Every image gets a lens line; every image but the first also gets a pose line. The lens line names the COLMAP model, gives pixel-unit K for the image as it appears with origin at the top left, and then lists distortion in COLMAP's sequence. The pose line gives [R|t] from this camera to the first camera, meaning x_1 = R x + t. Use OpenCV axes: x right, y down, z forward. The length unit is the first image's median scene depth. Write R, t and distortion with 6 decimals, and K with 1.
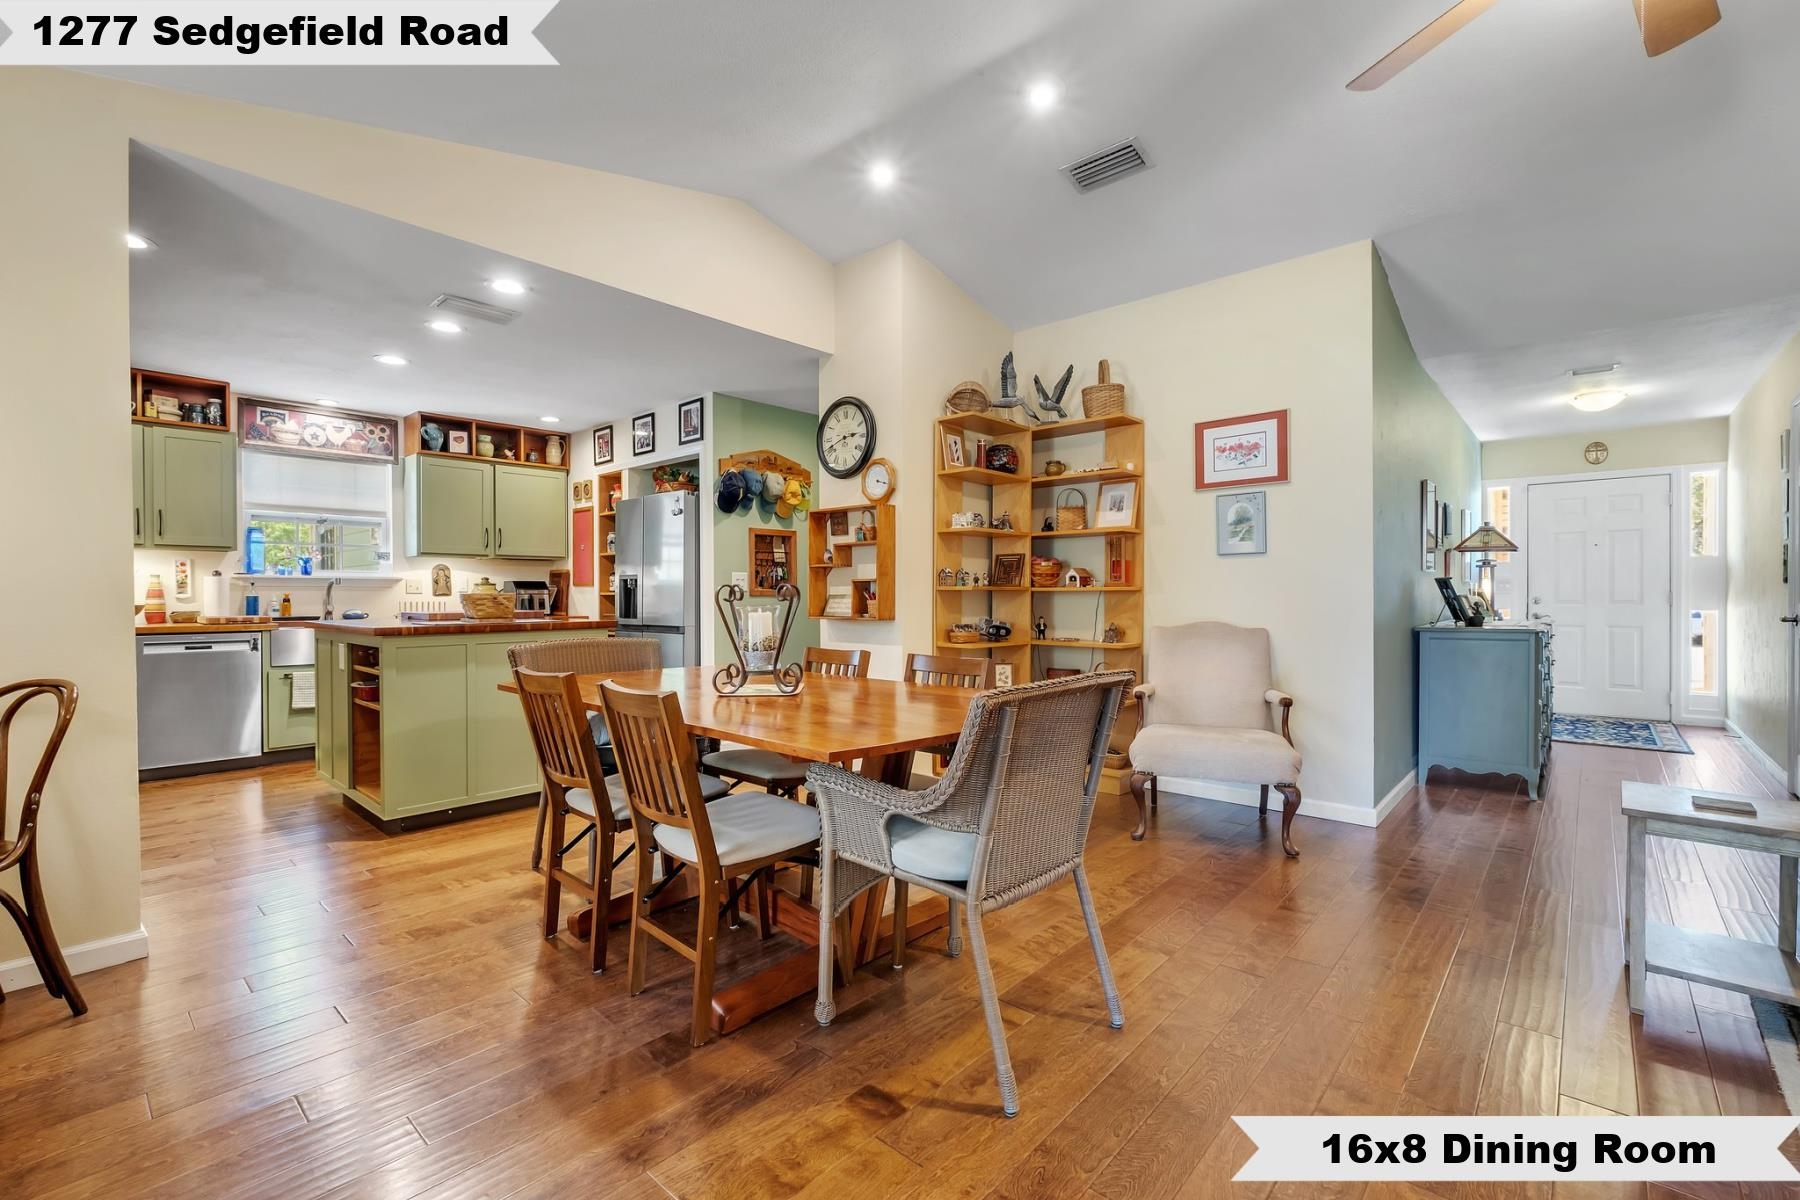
lens RADIAL K [[782.9, 0, 887.3], [0, 782.9, 601.4], [0, 0, 1]] dist [-0.009672, 0.001343]
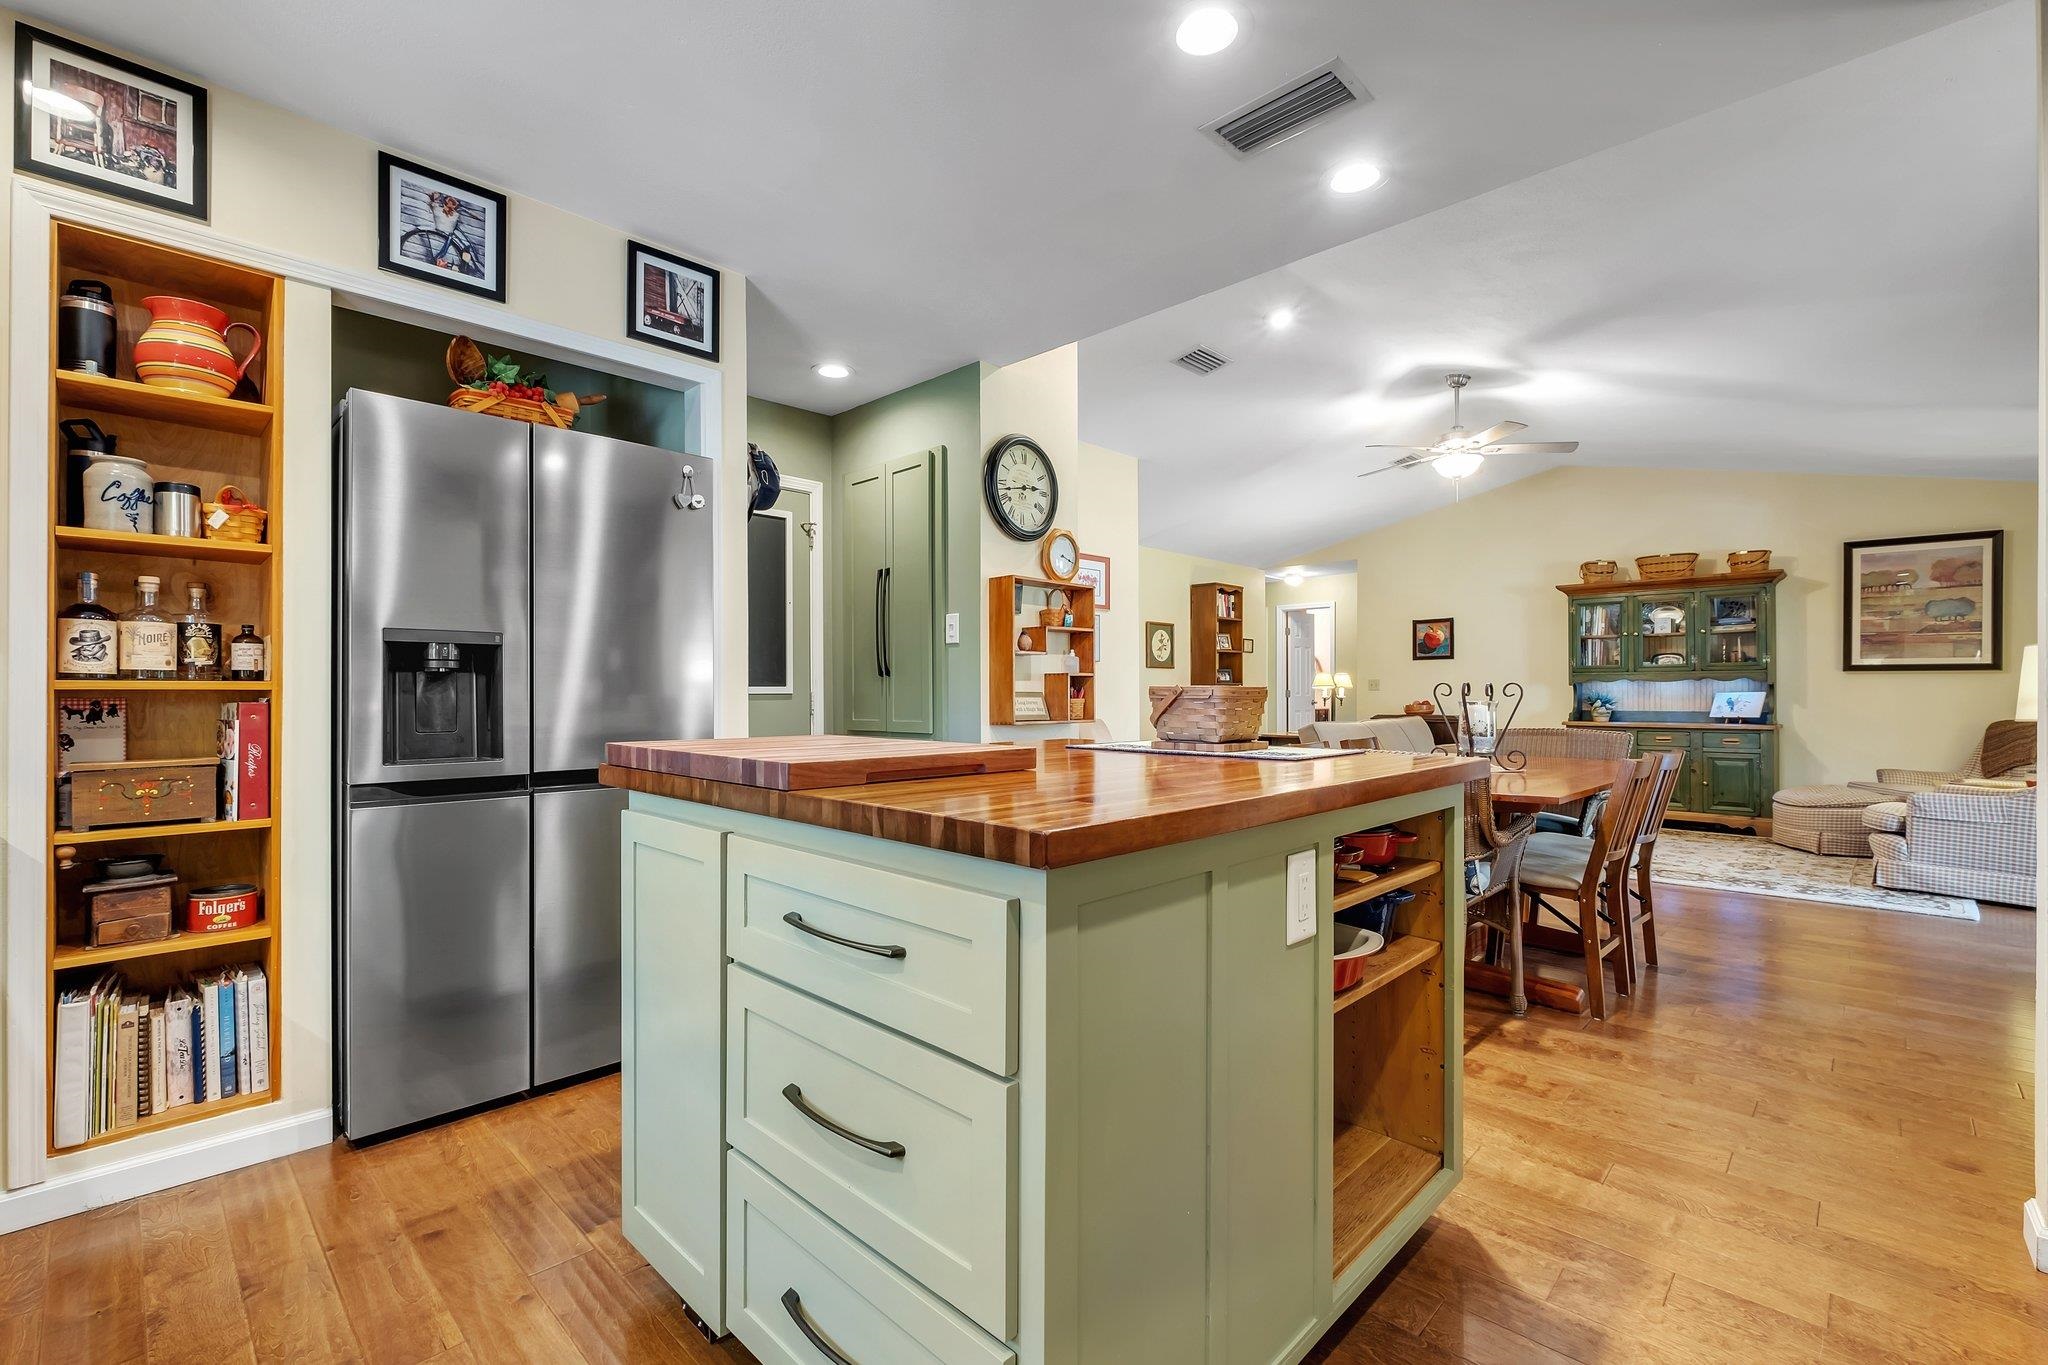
lens RADIAL K [[890.7, 0, 1011.0], [0, 890.7, 690.3], [0, 0, 1]] dist [-0.009672, 0.001343]
pose [[0.033567, 0.005894, 0.999419, -0.857870], [0.008765, 0.999942, -0.006192, -0.004291], [-0.999398, 0.008968, 0.033514, 0.908201]]
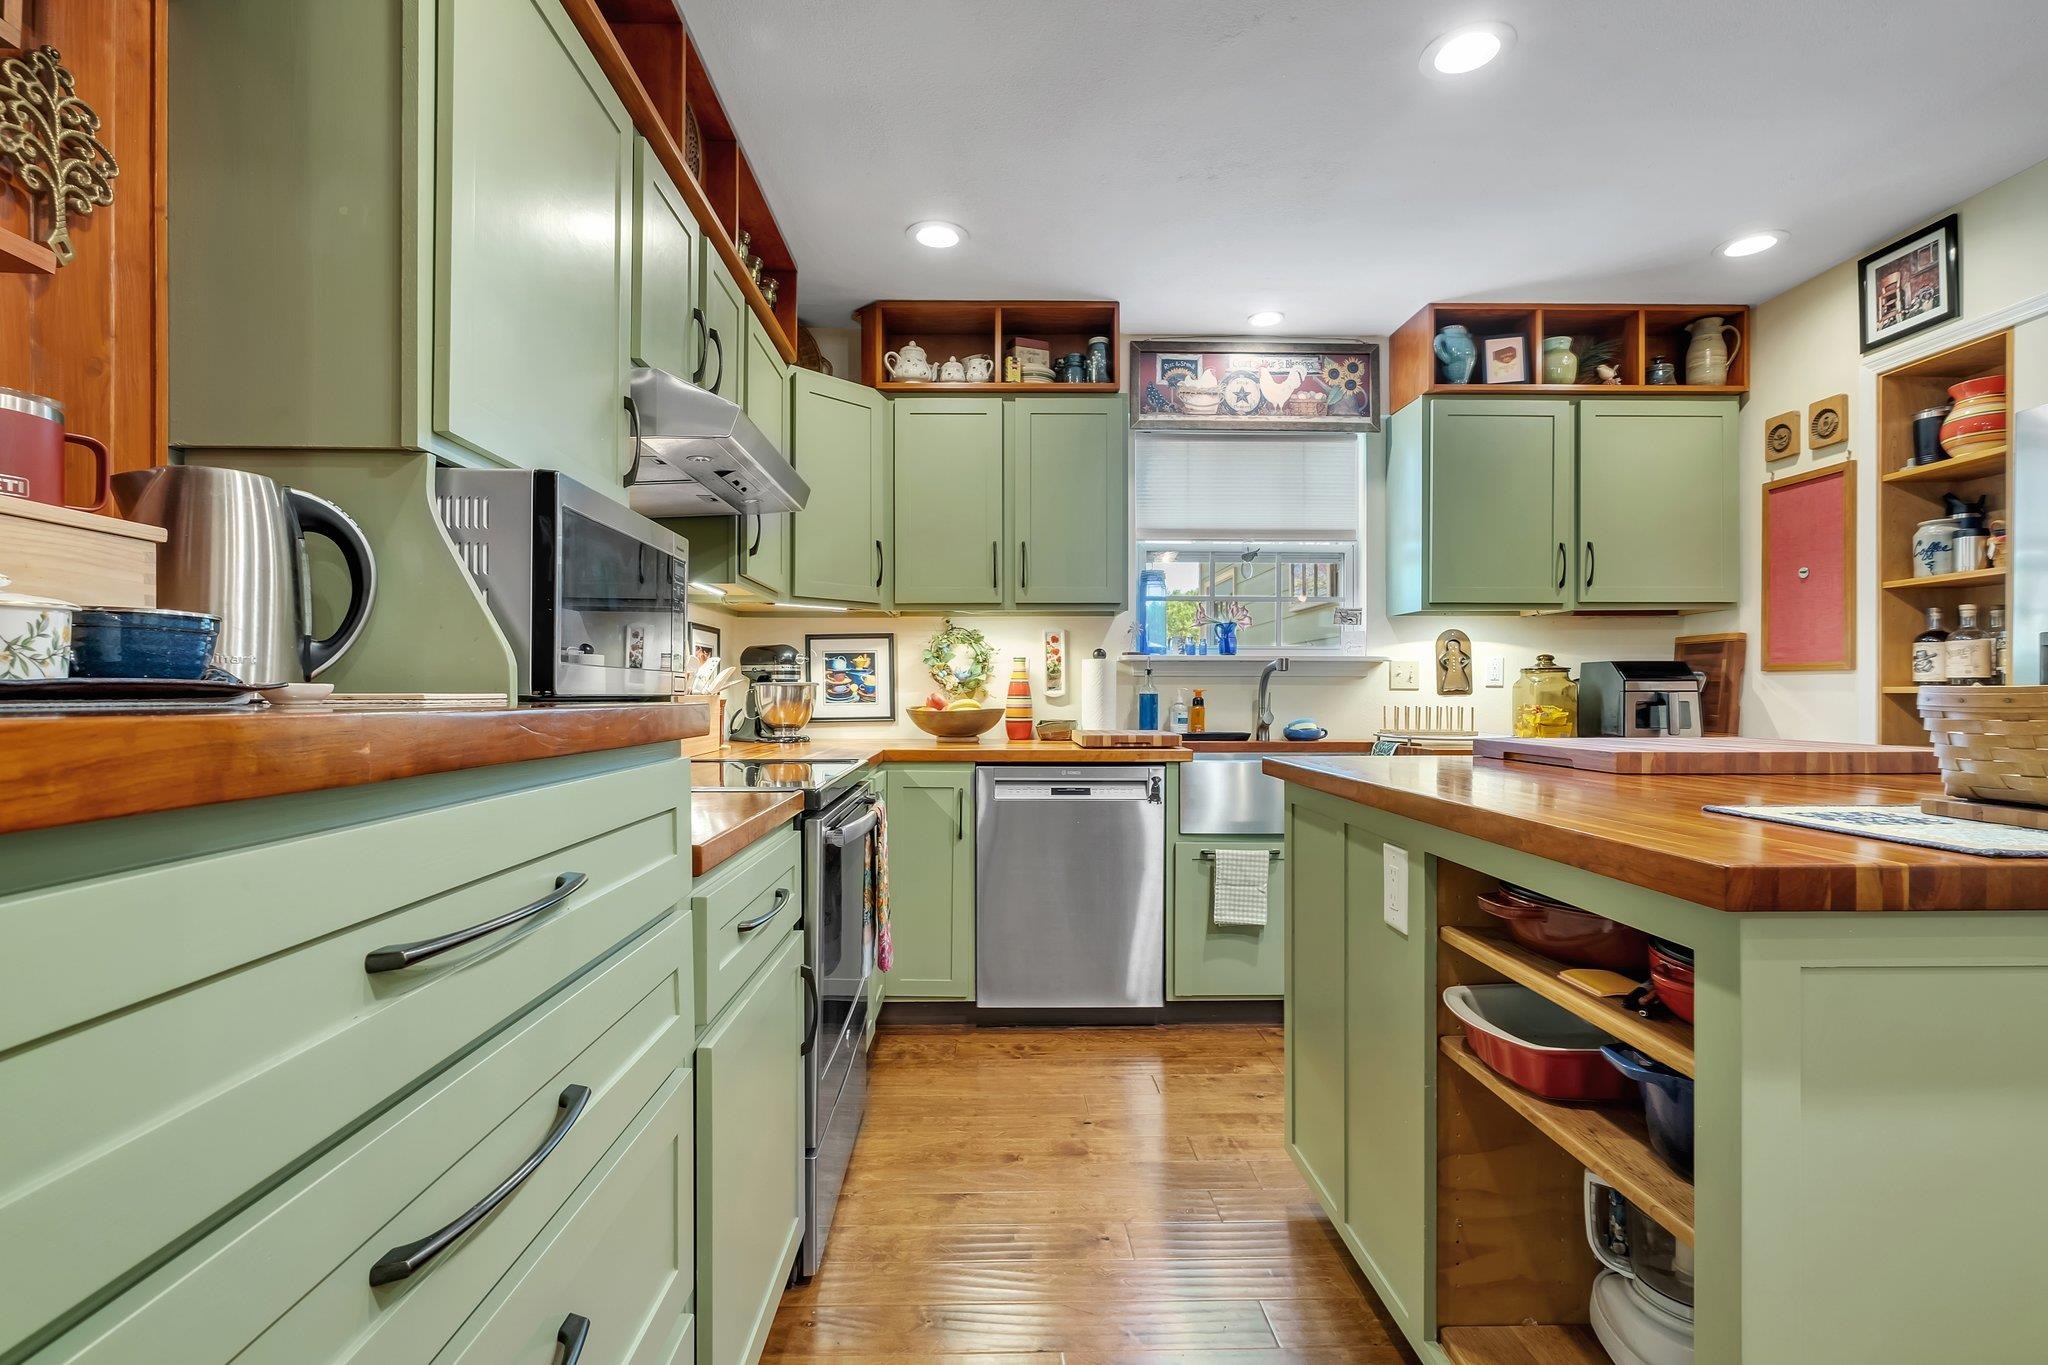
lens RADIAL K [[944.8, 0, 1002.9], [0, 944.8, 695.9], [0, 0, 1]] dist [-0.003842, -0.000010]
pose [[0.682092, 0.003786, -0.731257, -0.439305], [-0.007952, 0.999966, -0.002240, -0.003194], [0.731224, 0.007343, 0.682098, 0.518050]]
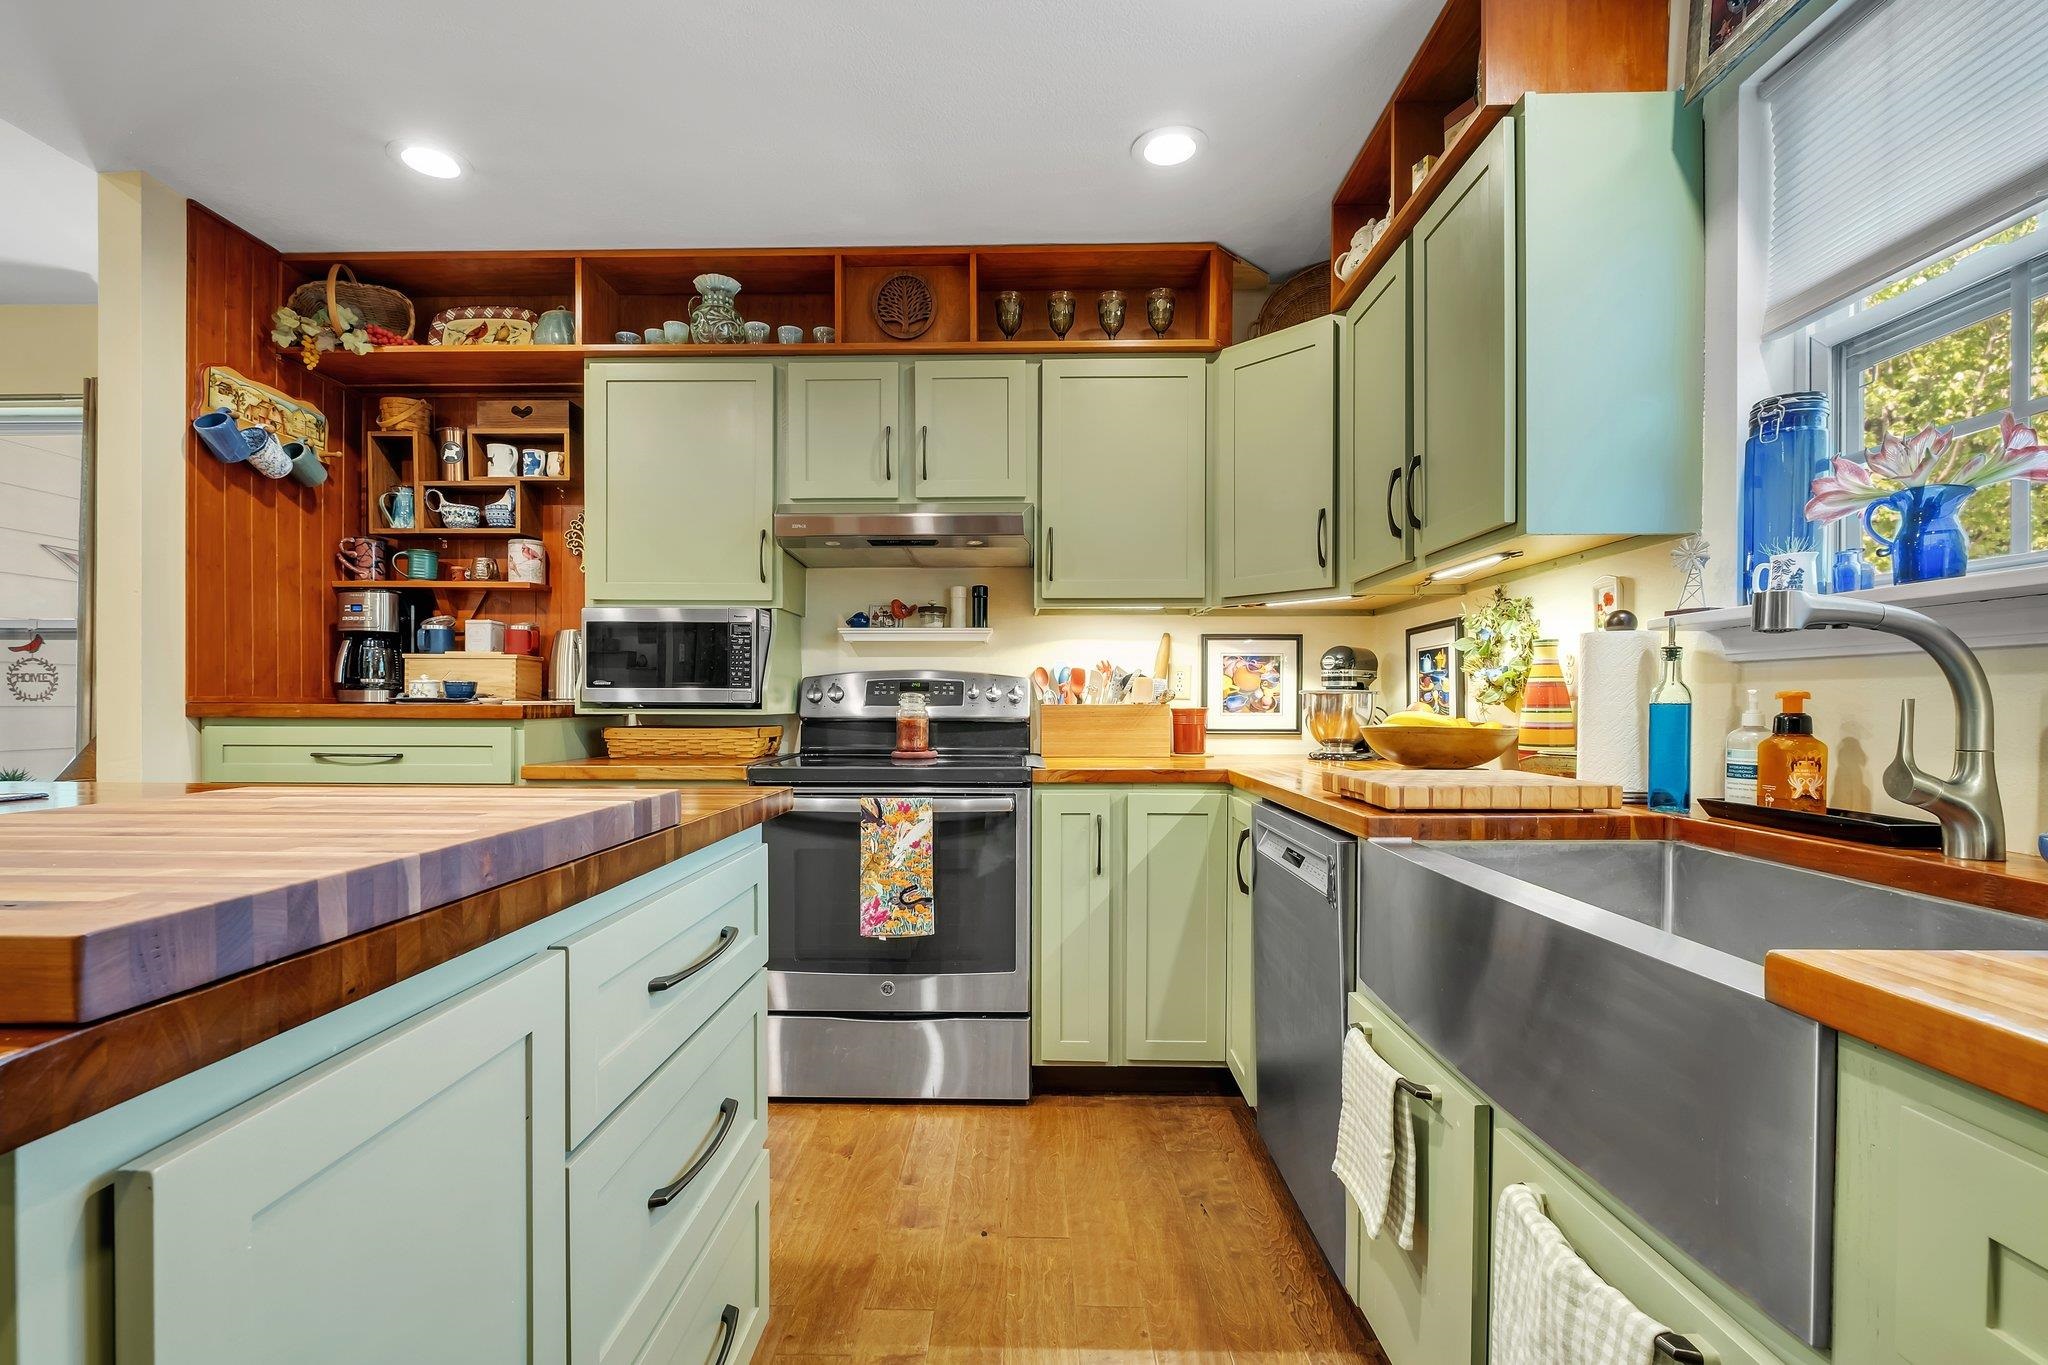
lens RADIAL K [[890.7, 0, 1010.2], [0, 890.7, 712.1], [0, 0, 1]] dist [-0.009672, 0.001343]
pose [[-0.757718, 0.008513, -0.652527, -0.537923], [-0.005460, 0.999797, 0.019385, -0.008998], [0.652559, 0.018251, -0.757518, 1.194343]]
